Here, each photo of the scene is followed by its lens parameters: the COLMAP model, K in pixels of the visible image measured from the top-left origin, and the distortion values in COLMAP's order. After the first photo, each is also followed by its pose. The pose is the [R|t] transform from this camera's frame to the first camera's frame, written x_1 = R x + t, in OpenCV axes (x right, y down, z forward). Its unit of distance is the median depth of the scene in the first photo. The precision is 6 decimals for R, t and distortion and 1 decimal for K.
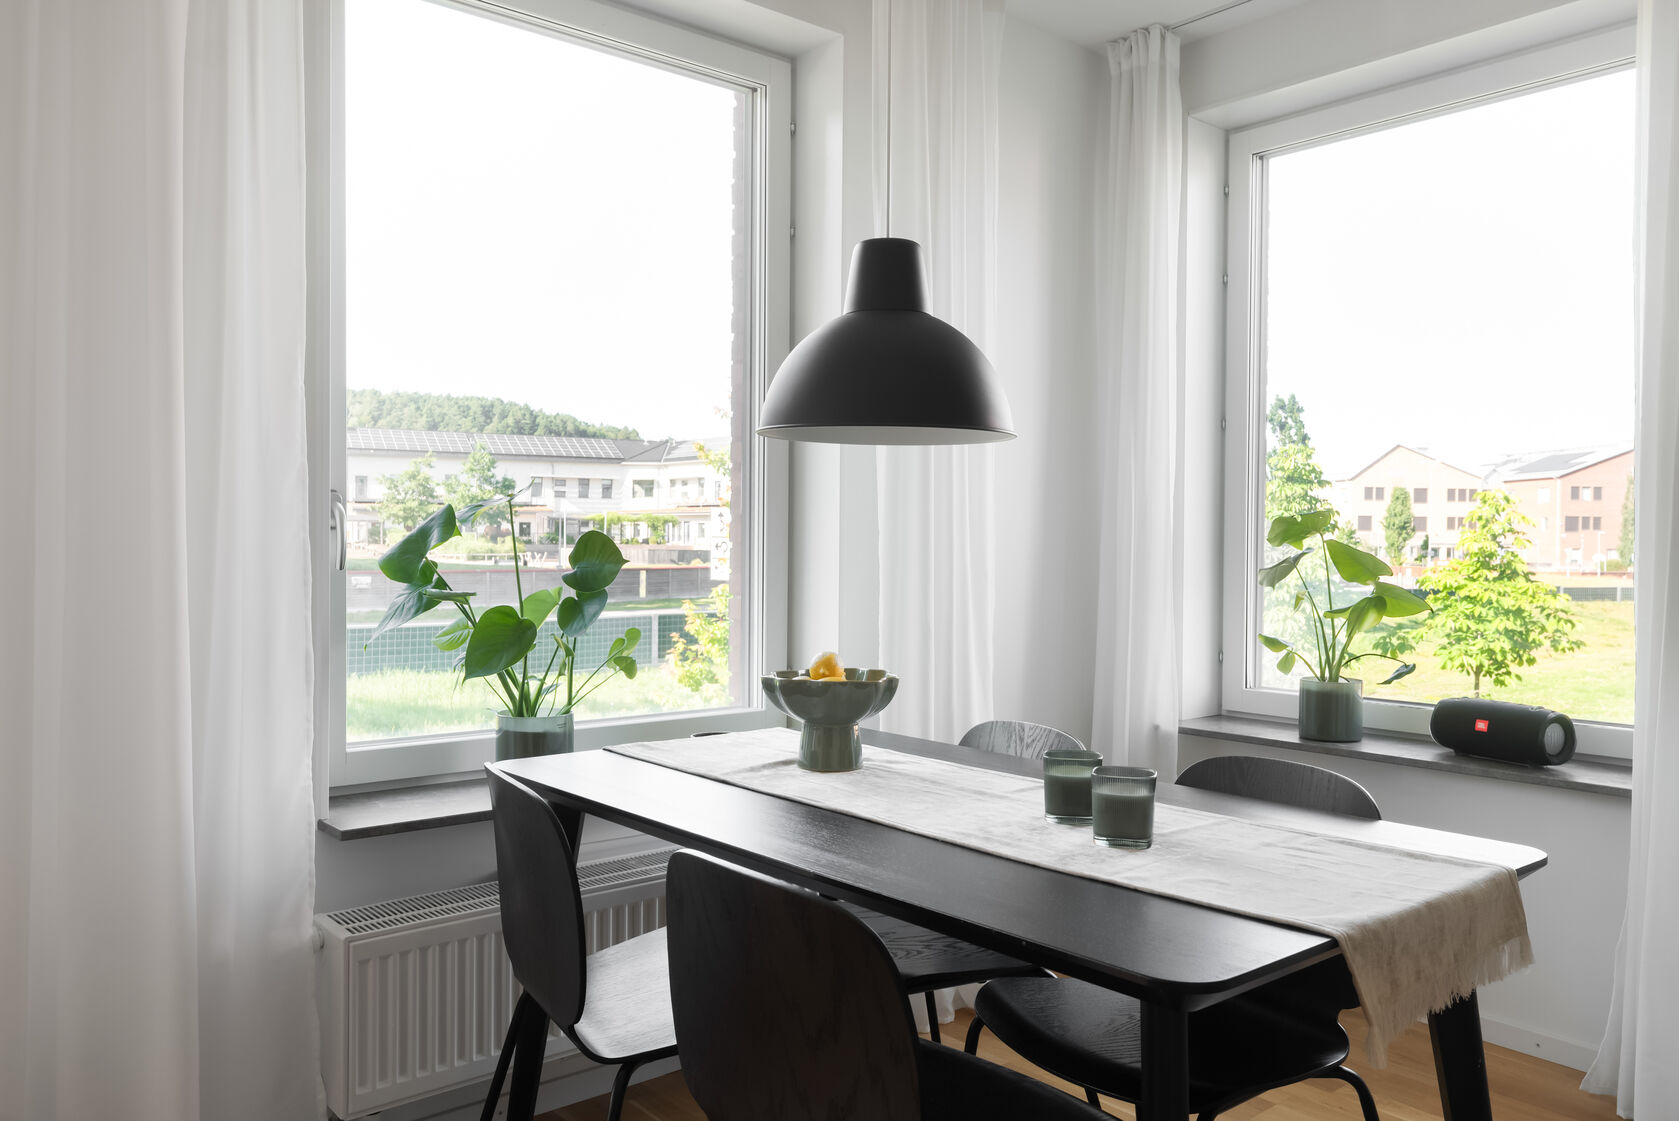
lens RADIAL K [[1272.6, 0, 840.3], [0, 1272.6, 585.1], [0, 0, 1]] dist [0.010594, -0.000470]
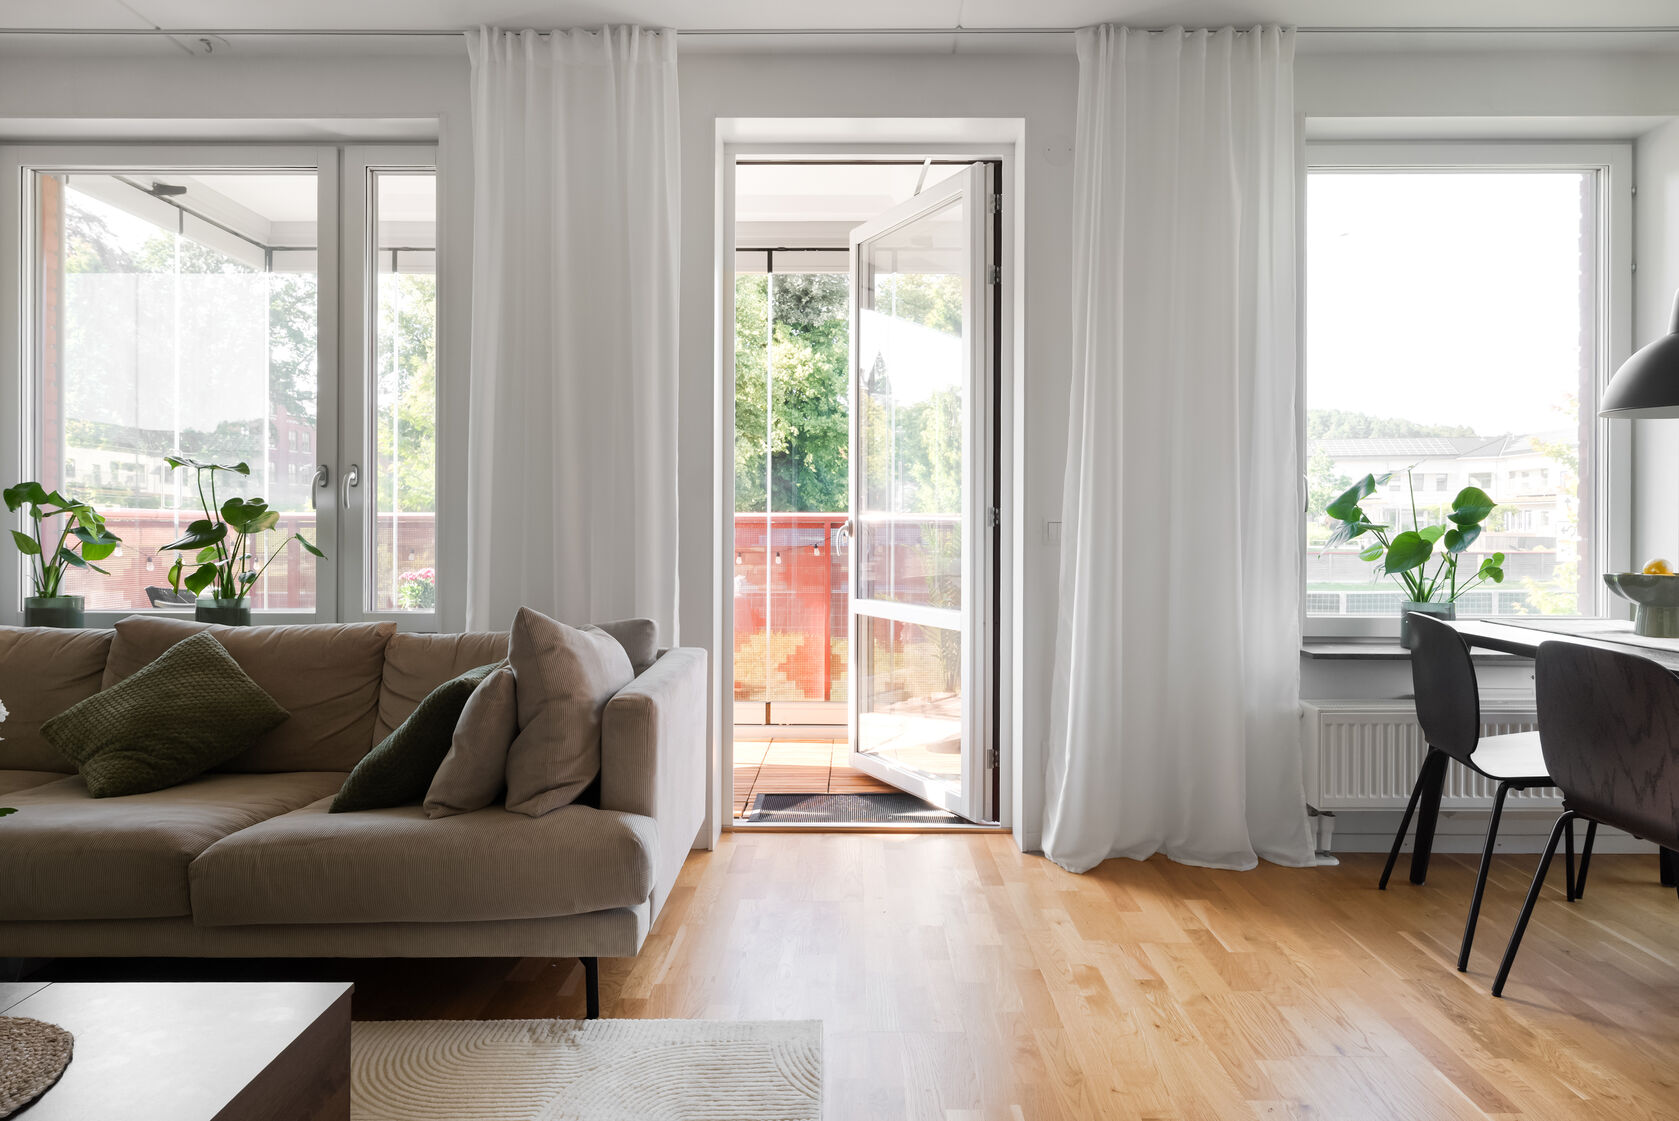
lens RADIAL K [[1017.9, 0, 843.3], [0, 1017.9, 527.2], [0, 0, 1]] dist [0.001581, -0.000305]
pose [[0.757332, -0.006471, -0.652998, 0.039153], [-0.018779, 0.999322, -0.031683, 0.061078], [0.652760, 0.036257, 0.756696, -0.445889]]
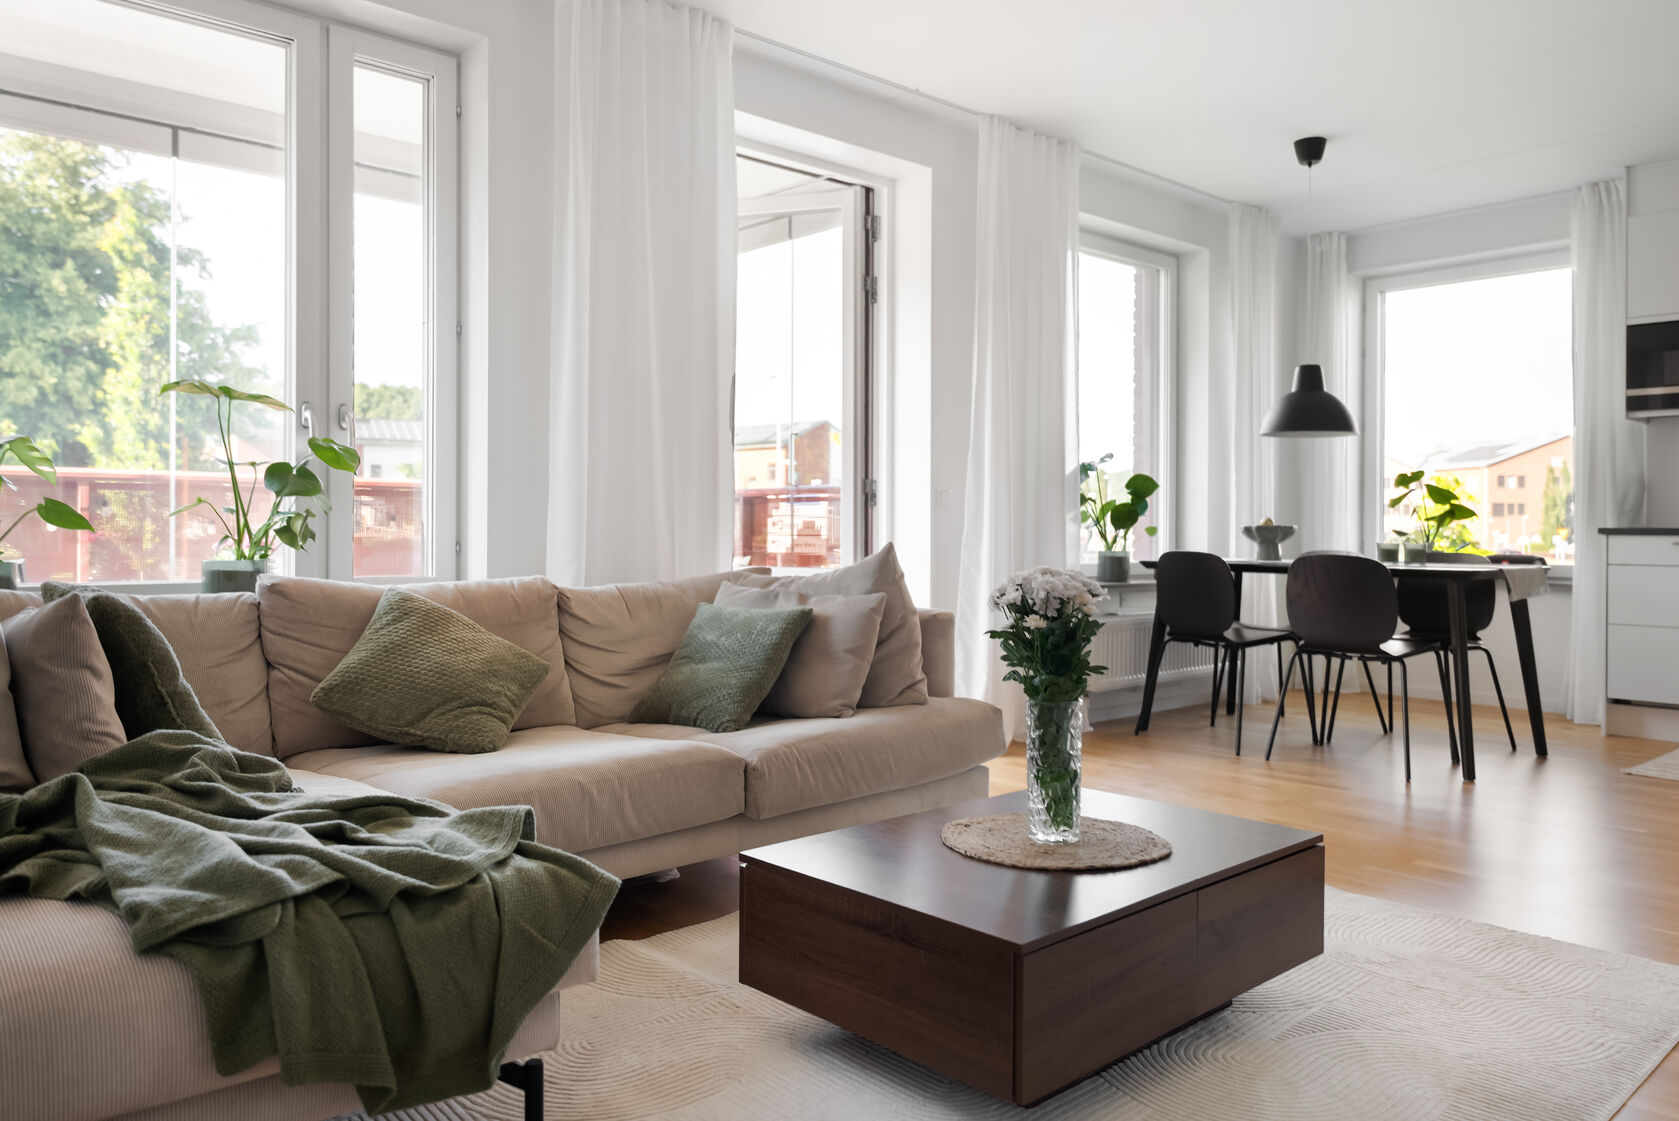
lens RADIAL K [[1192.9, 0, 839.5], [0, 1192.9, 560.5], [0, 0, 1]] dist [0.001418, 0.000257]
pose [[0.999875, -0.001756, 0.015721, -0.790710], [0.001853, 0.999980, -0.006110, 0.129855], [-0.015710, 0.006138, 0.999858, -1.216495]]
